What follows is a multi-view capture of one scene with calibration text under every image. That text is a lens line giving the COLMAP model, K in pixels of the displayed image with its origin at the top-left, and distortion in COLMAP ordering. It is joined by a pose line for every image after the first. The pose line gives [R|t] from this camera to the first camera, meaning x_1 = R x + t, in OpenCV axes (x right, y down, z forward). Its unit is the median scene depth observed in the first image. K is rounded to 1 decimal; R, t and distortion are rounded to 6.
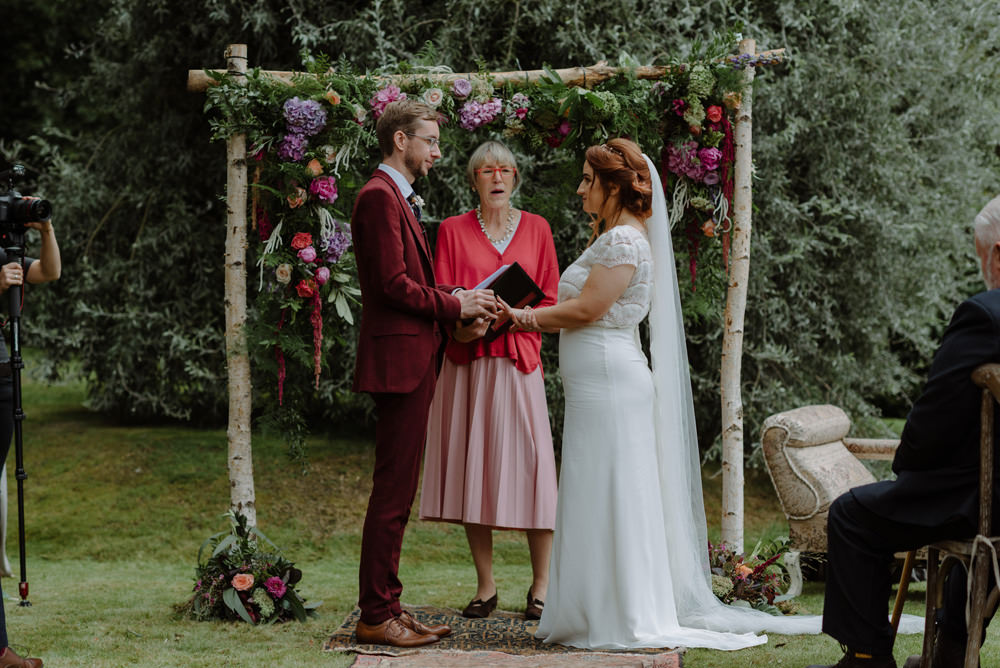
lens RADIAL K [[2260.3, 0, 500.0], [0, 2260.3, 334.0], [0, 0, 1]] dist [-0.025225, -0.163547]
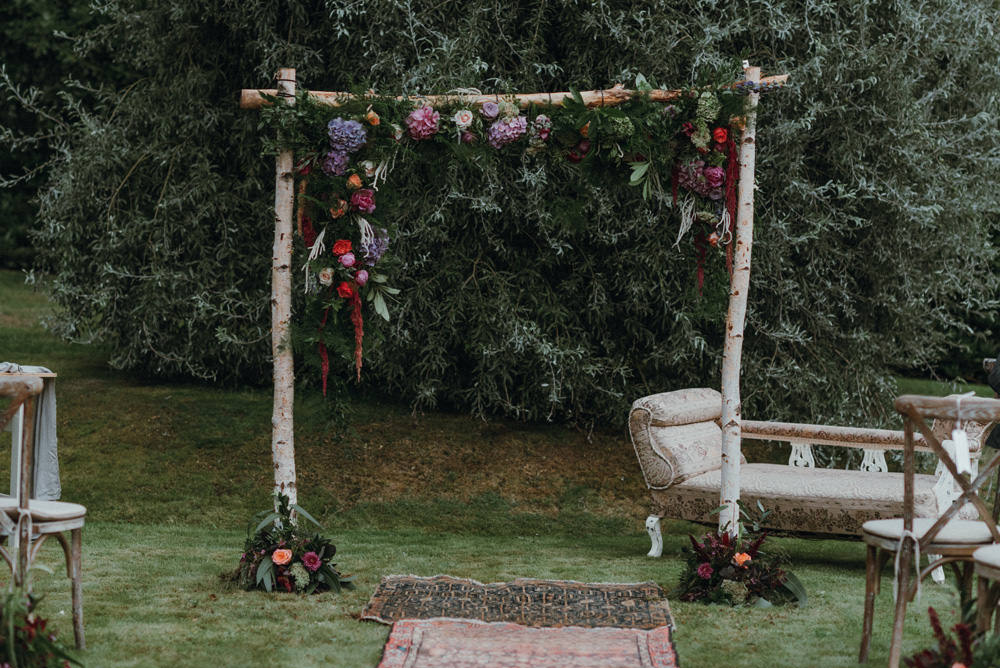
lens RADIAL K [[2521.1, 0, 498.8], [0, 2521.1, 298.9], [0, 0, 1]] dist [0.061213, 0.678188]
pose [[0.999818, 0.016261, -0.009960, 0.001013], [-0.016073, 0.999696, 0.018723, -0.039629], [0.010261, -0.018560, 0.999775, -0.224603]]
